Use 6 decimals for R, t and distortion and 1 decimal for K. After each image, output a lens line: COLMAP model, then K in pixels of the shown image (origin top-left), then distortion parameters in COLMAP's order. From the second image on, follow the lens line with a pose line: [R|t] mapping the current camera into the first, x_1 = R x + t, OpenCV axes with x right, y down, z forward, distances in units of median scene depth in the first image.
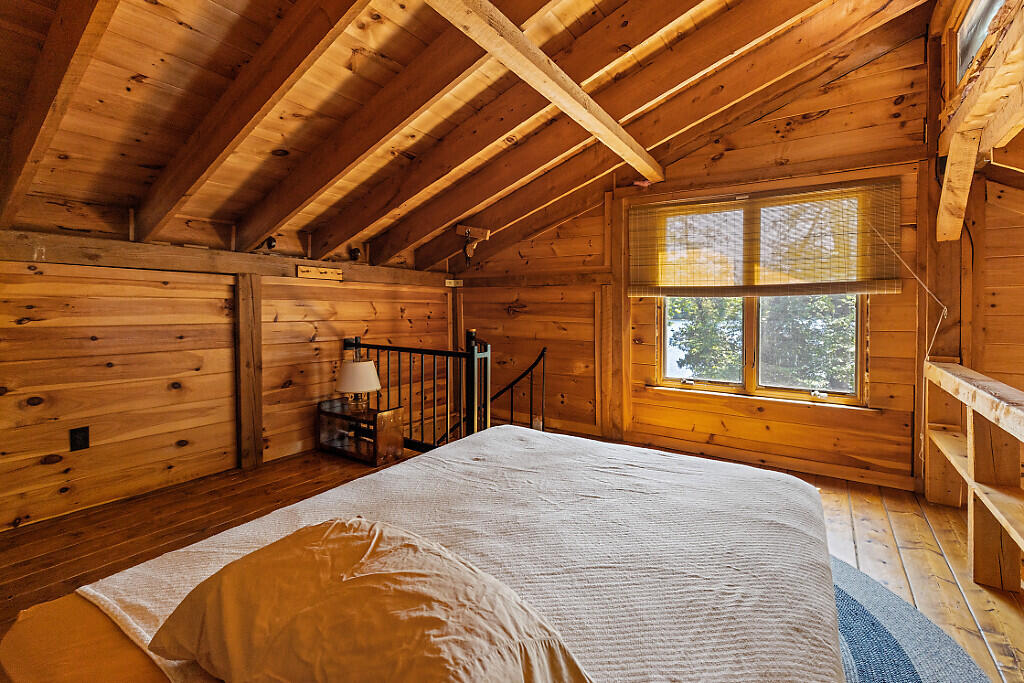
lens RADIAL K [[479.3, 0, 502.2], [0, 479.3, 312.0], [0, 0, 1]] dist [-0.006033, 0.000978]
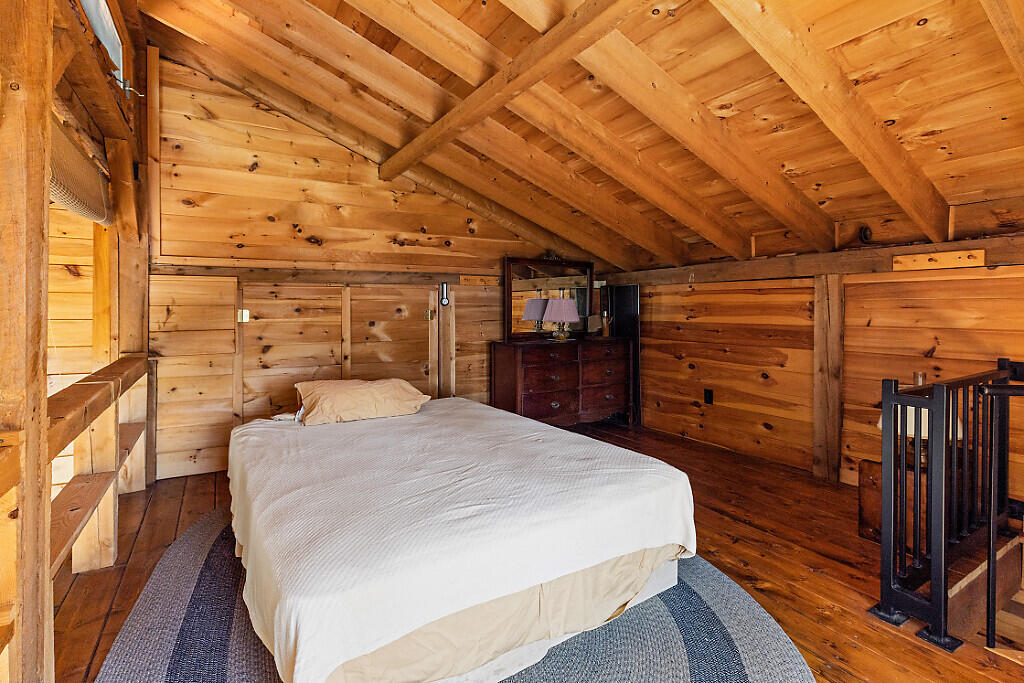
lens RADIAL K [[479.3, 0, 503.0], [0, 479.3, 311.2], [0, 0, 1]] dist [-0.006033, 0.000978]
pose [[-0.427389, -0.000433, -0.904068, 0.671732], [-0.007631, 0.999966, 0.003129, -0.005358], [0.904036, 0.008236, -0.427377, 0.919626]]
